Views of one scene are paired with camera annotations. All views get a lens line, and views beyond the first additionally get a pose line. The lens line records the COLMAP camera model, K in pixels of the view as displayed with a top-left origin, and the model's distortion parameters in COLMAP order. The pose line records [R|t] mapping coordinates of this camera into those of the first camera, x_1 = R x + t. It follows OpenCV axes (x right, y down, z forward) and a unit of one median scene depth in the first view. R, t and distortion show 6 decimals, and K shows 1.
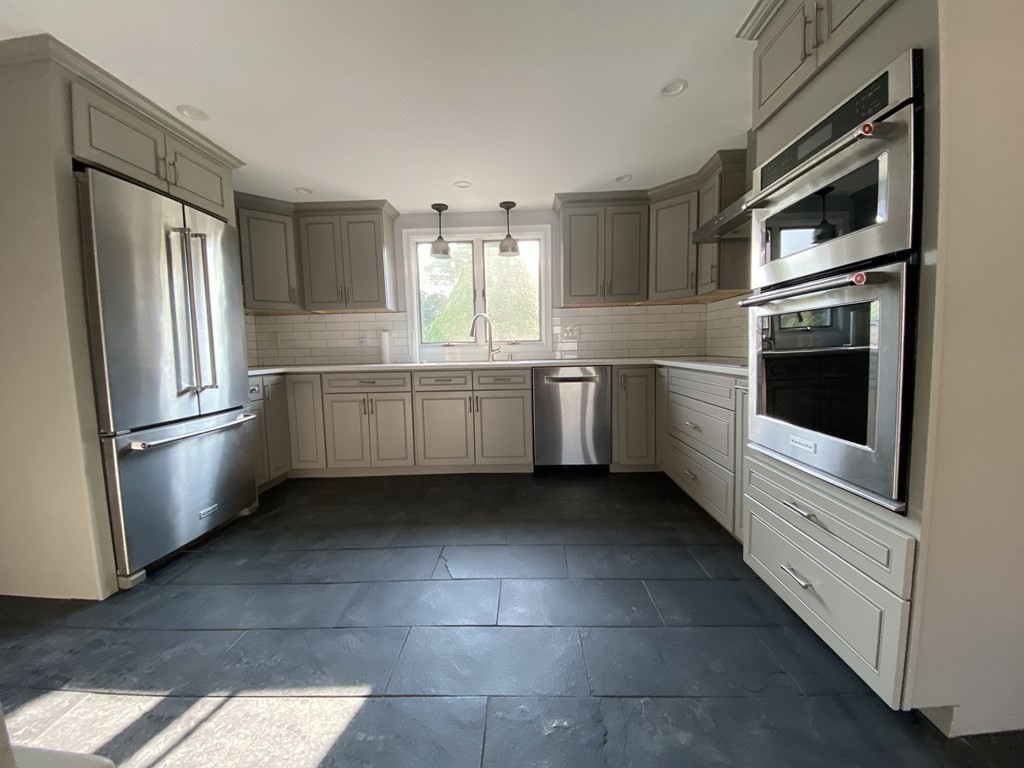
lens RADIAL K [[414.1, 0, 505.1], [0, 414.1, 382.8], [0, 0, 1]] dist [0.014371, -0.008204]
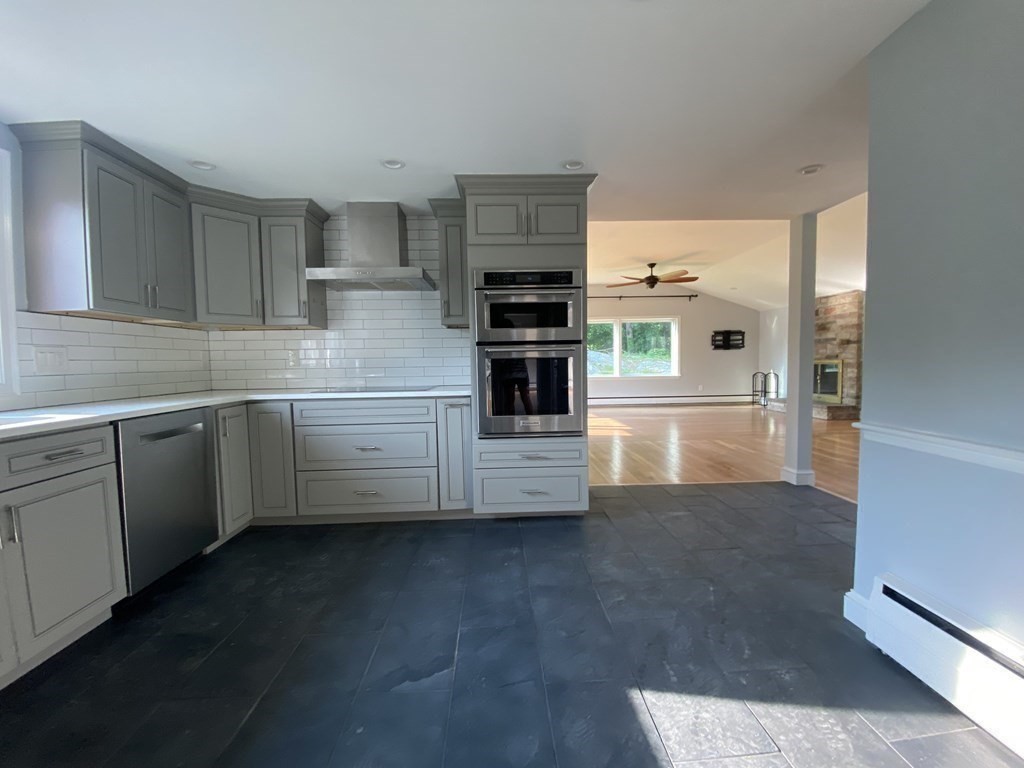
lens RADIAL K [[414.1, 0, 516.6], [0, 414.1, 382.8], [0, 0, 1]] dist [0.014371, -0.008204]
pose [[-0.074419, -0.025120, 0.996911, -0.832286], [0.101805, 0.994268, 0.032653, -0.080592], [-0.992017, 0.103921, -0.071435, 0.785119]]
